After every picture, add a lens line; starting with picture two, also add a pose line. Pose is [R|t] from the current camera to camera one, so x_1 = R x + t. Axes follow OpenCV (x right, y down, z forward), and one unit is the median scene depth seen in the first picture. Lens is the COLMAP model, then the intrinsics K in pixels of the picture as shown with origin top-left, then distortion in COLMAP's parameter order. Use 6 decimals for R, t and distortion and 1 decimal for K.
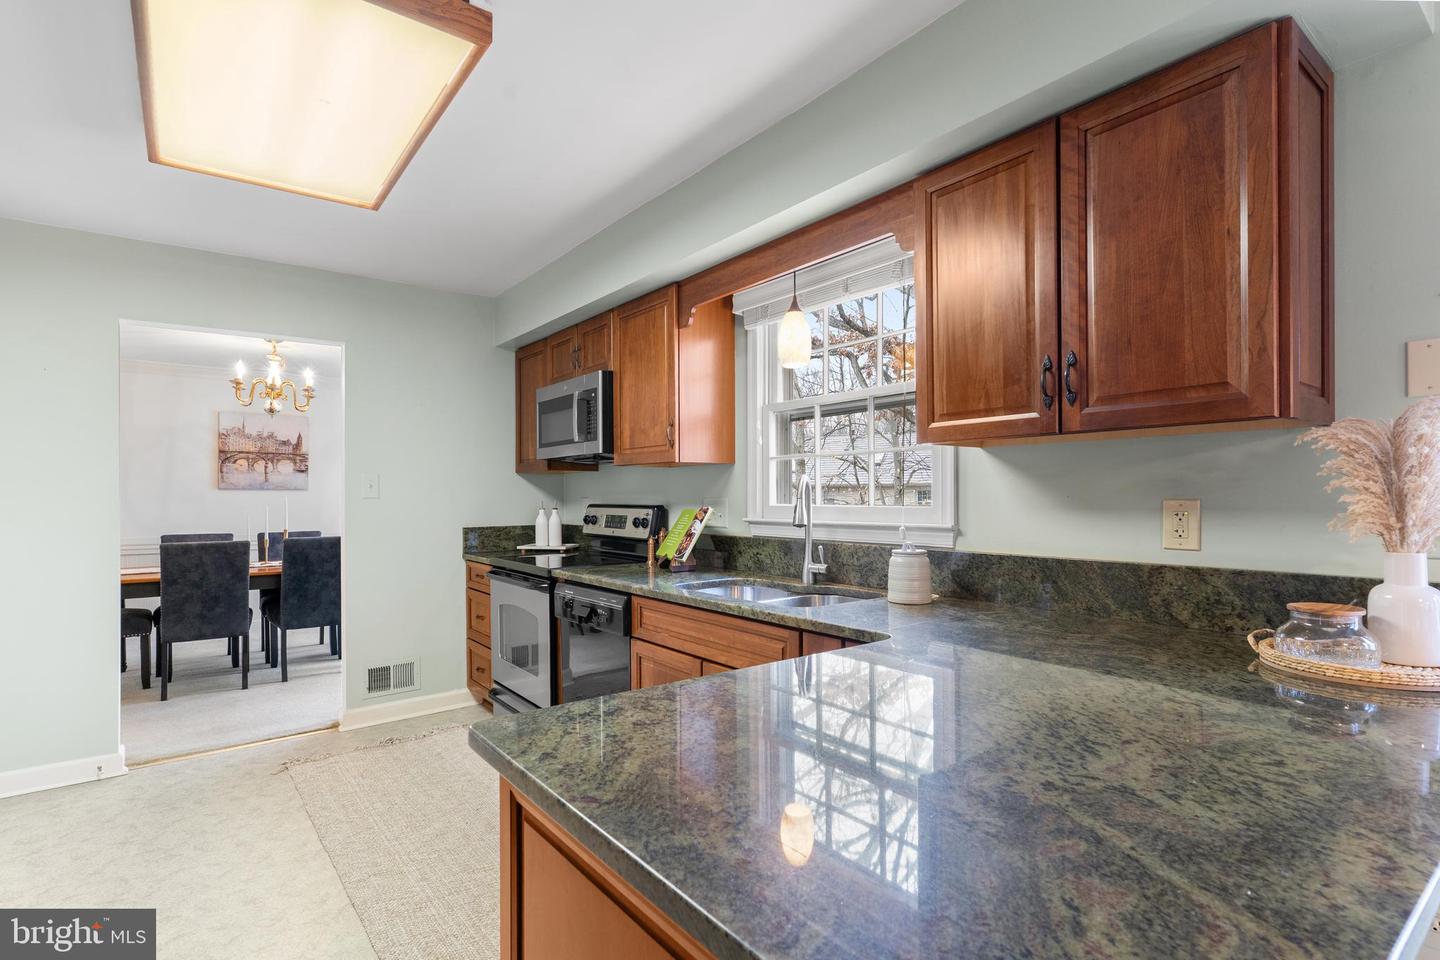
lens RADIAL K [[702.5, 0, 722.7], [0, 702.5, 480.0], [0, 0, 1]] dist [0.005299, -0.000327]
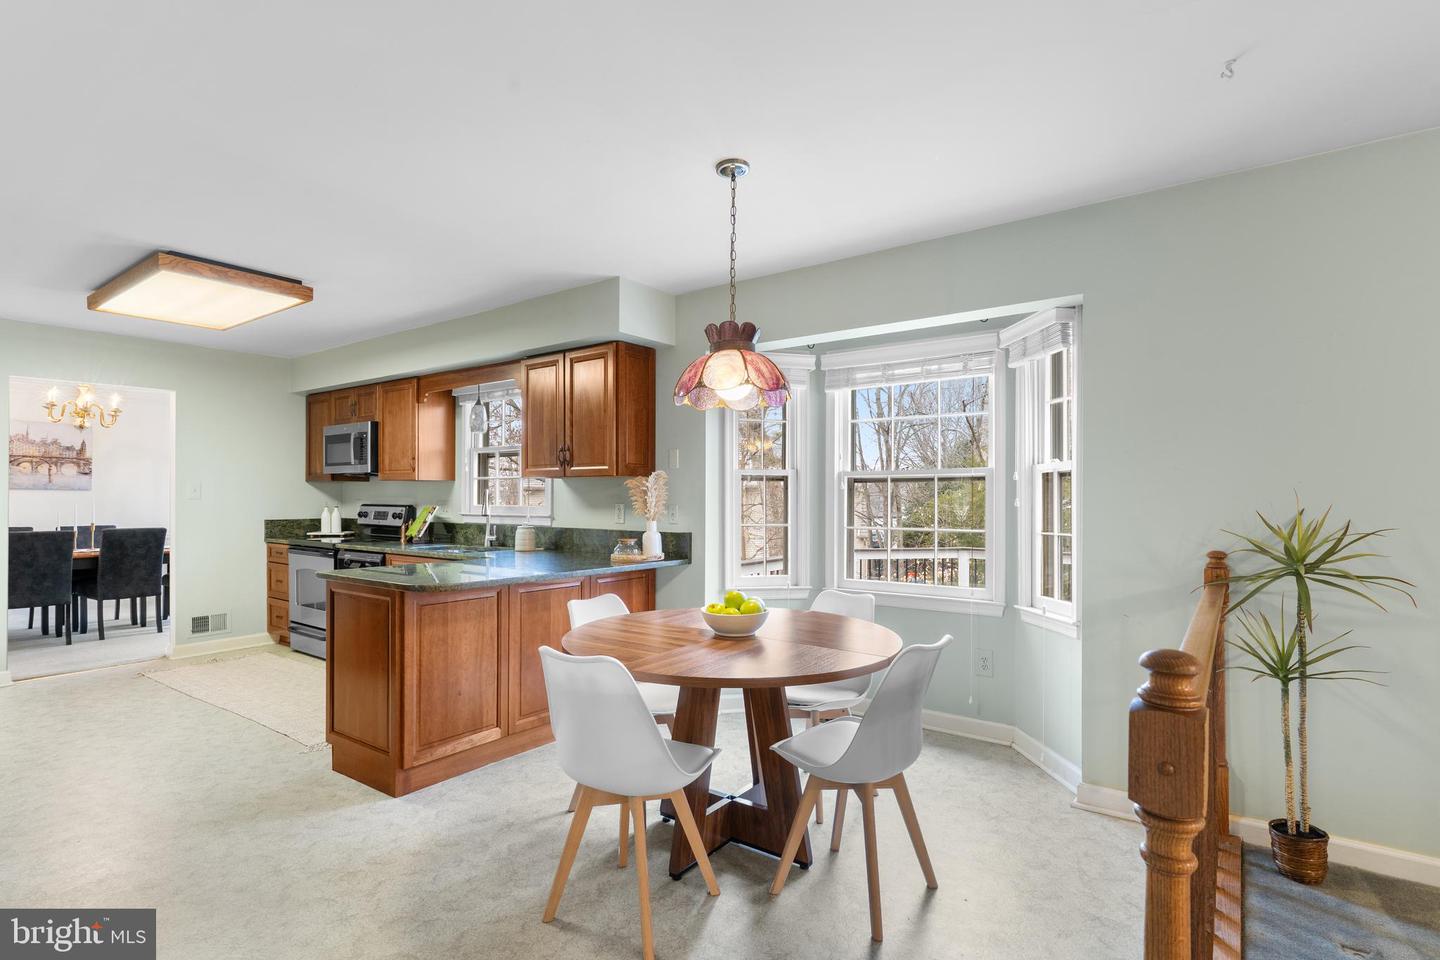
lens RADIAL K [[702.5, 0, 718.2], [0, 702.5, 494.0], [0, 0, 1]] dist [0.005299, -0.000327]
pose [[0.962744, 0.009403, 0.270253, 0.151218], [-0.014400, 0.999760, 0.016514, -0.025130], [-0.270032, -0.019790, 0.962648, -0.723554]]
